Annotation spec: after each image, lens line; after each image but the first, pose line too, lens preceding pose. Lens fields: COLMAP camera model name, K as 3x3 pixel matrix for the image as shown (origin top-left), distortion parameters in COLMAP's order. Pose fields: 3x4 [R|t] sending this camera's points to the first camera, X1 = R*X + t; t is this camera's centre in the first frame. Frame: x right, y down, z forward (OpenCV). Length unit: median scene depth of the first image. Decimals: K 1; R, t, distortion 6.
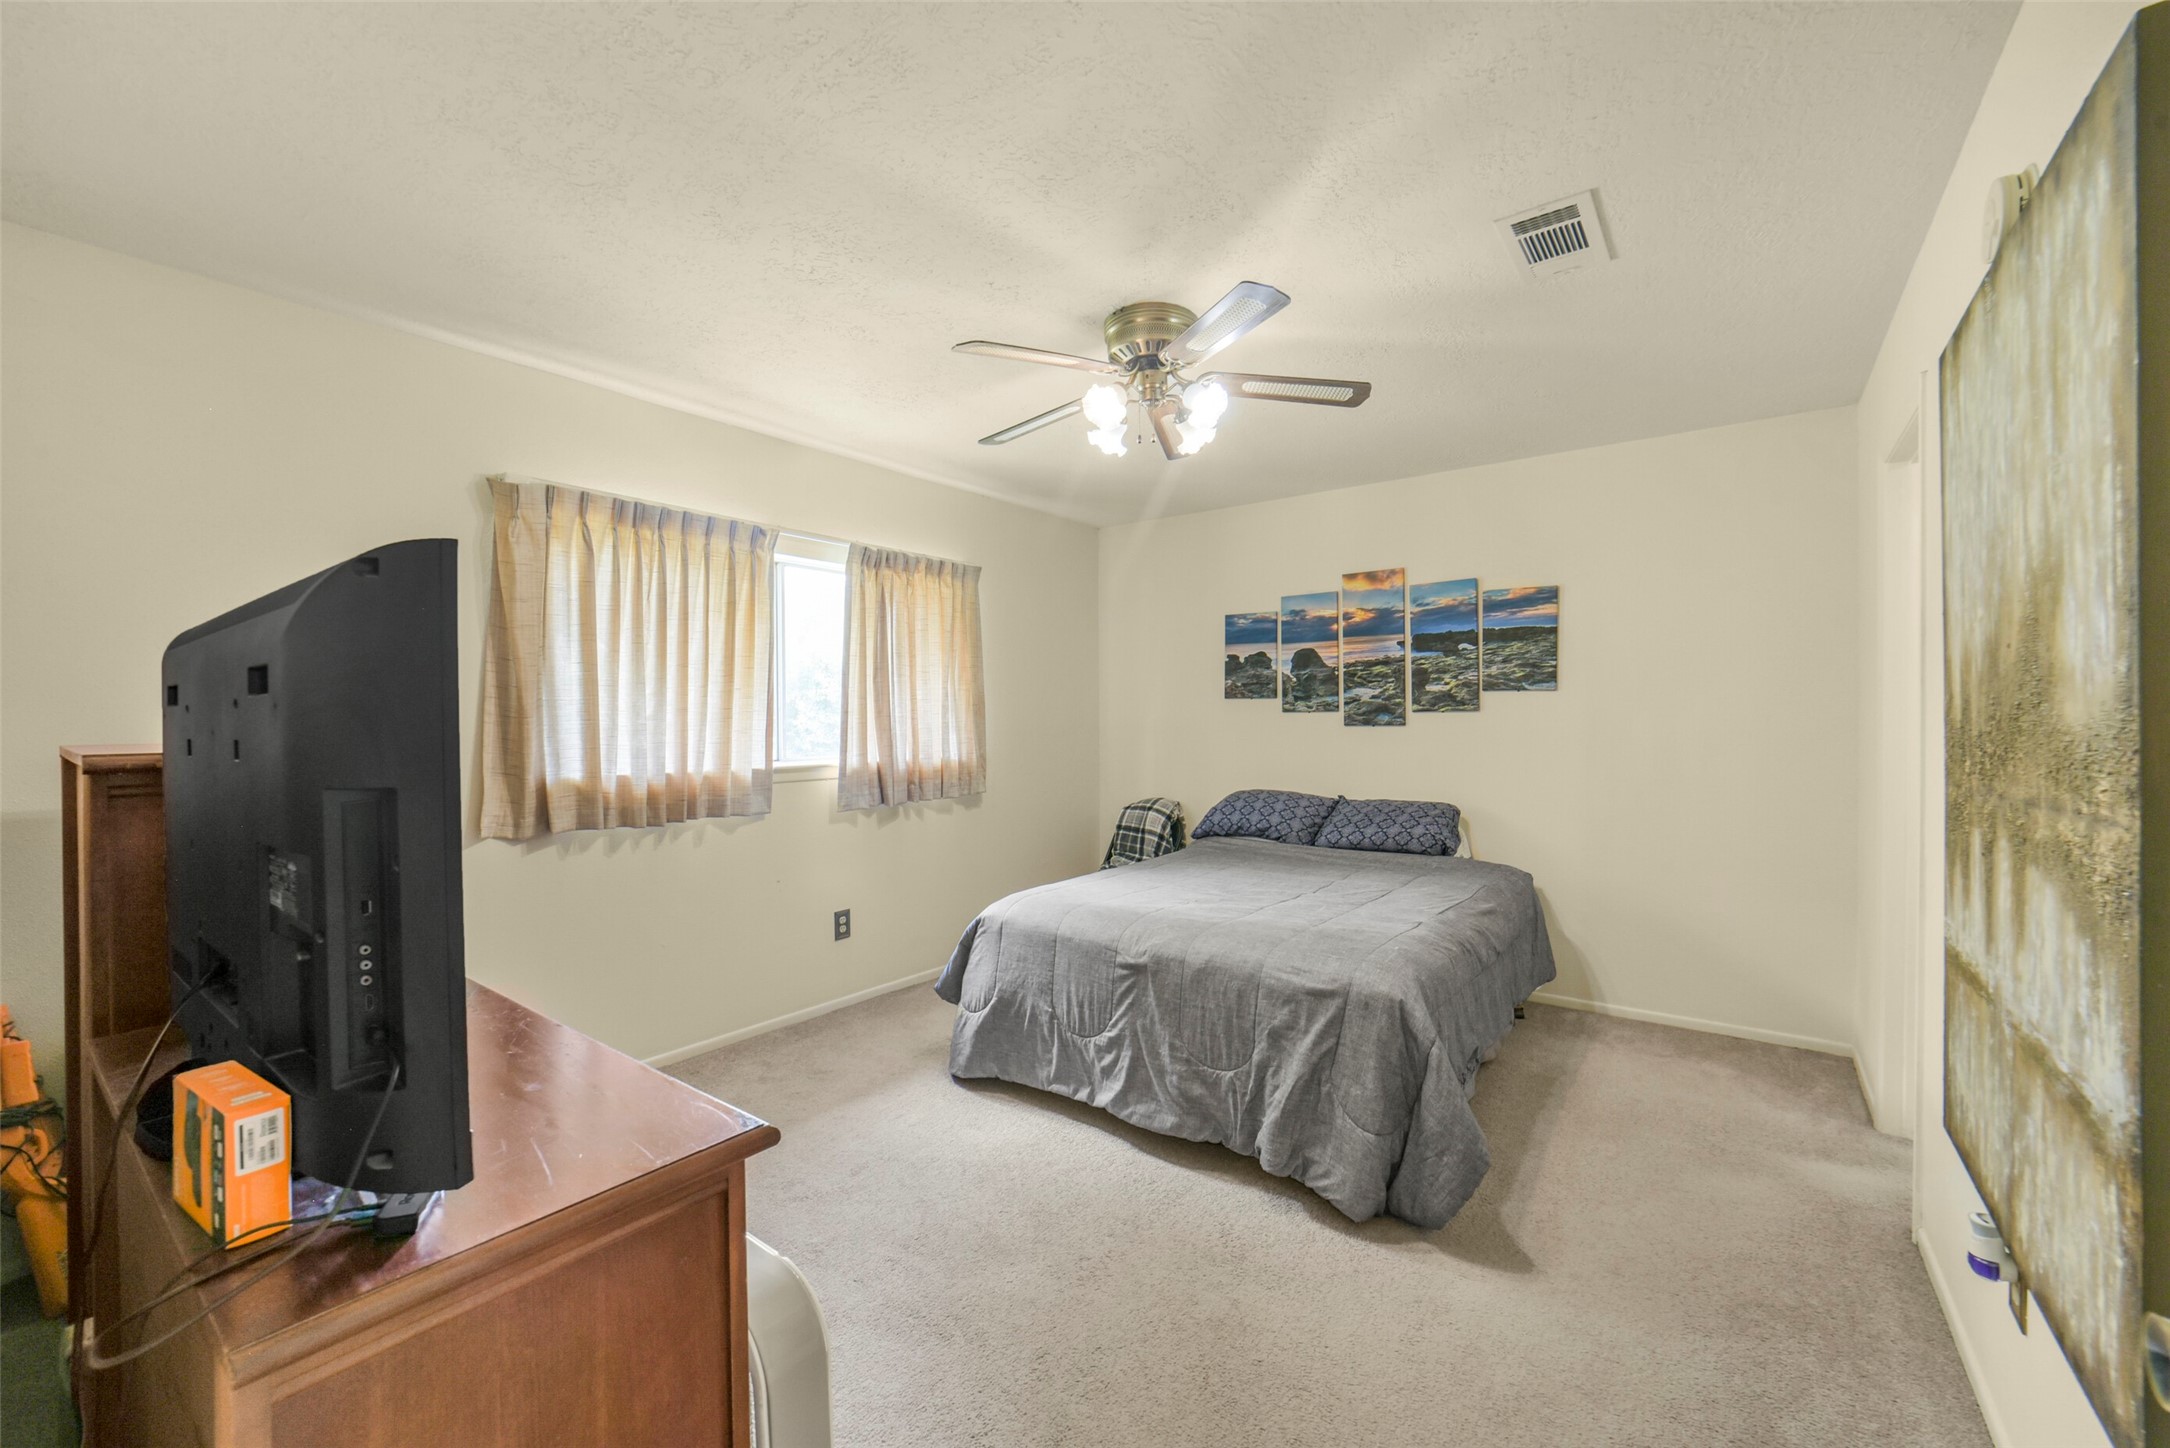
lens RADIAL K [[872.9, 0, 1089.3], [0, 872.9, 720.3], [0, 0, 1]] dist [-0.026651, 0.003359]
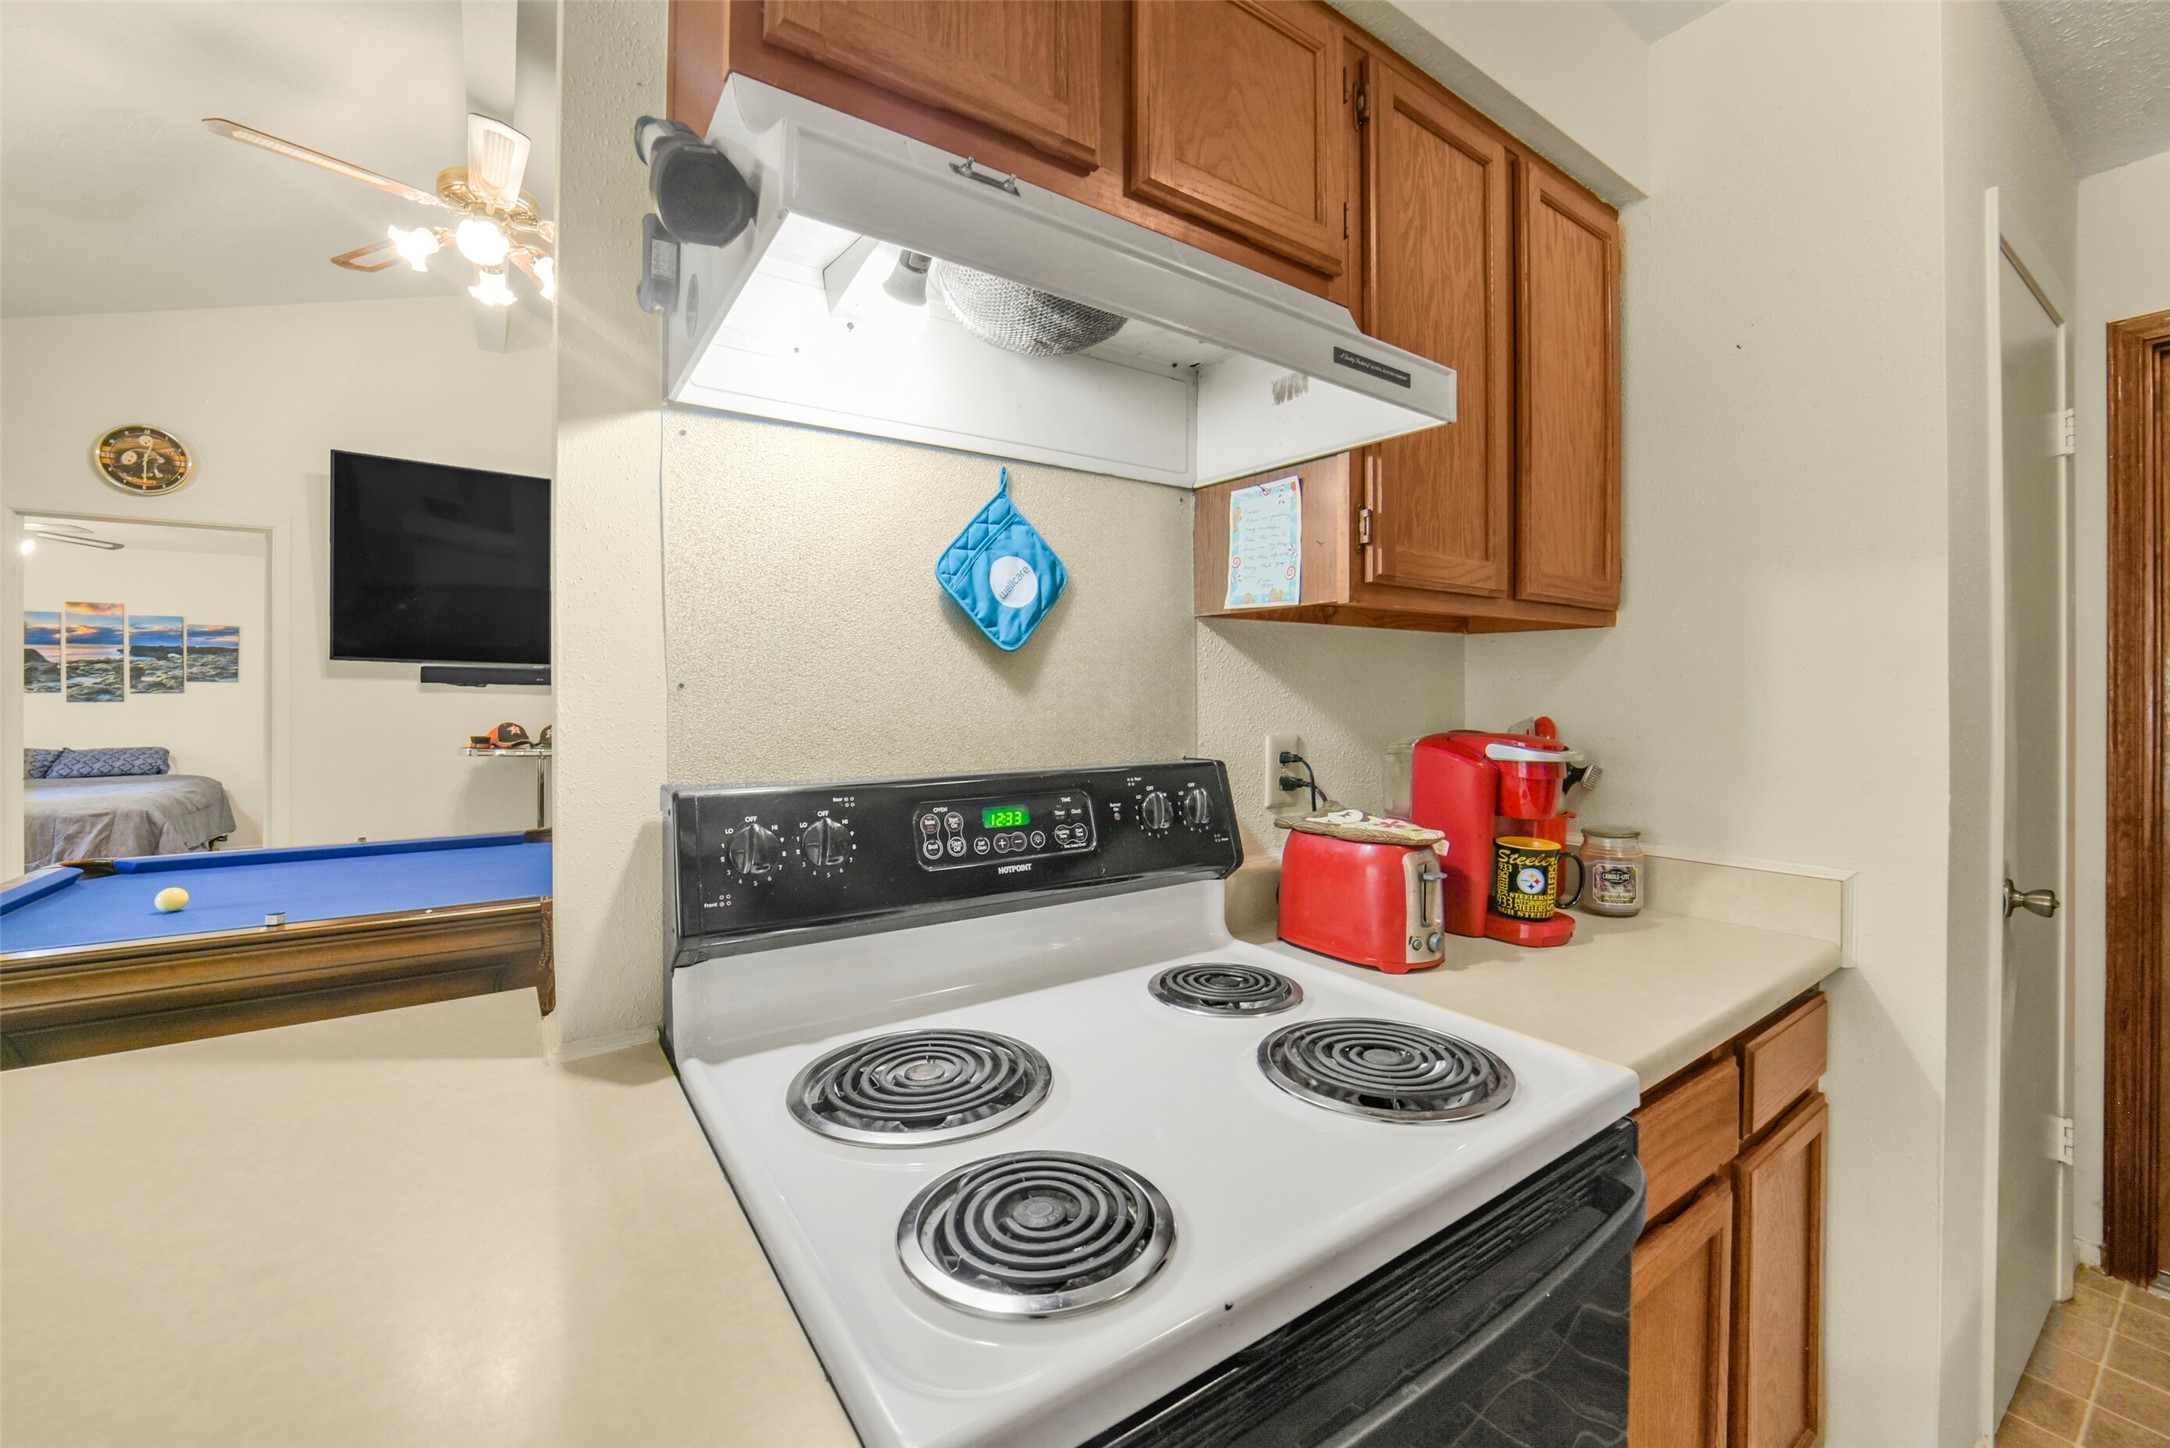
lens RADIAL K [[872.9, 0, 1121.6], [0, 872.9, 693.7], [0, 0, 1]] dist [-0.026651, 0.003359]
pose [[0.300286, 0.005275, 0.953835, -0.581555], [0.005815, 0.999956, -0.007360, 0.013664], [-0.953831, 0.007756, 0.300242, -1.244457]]
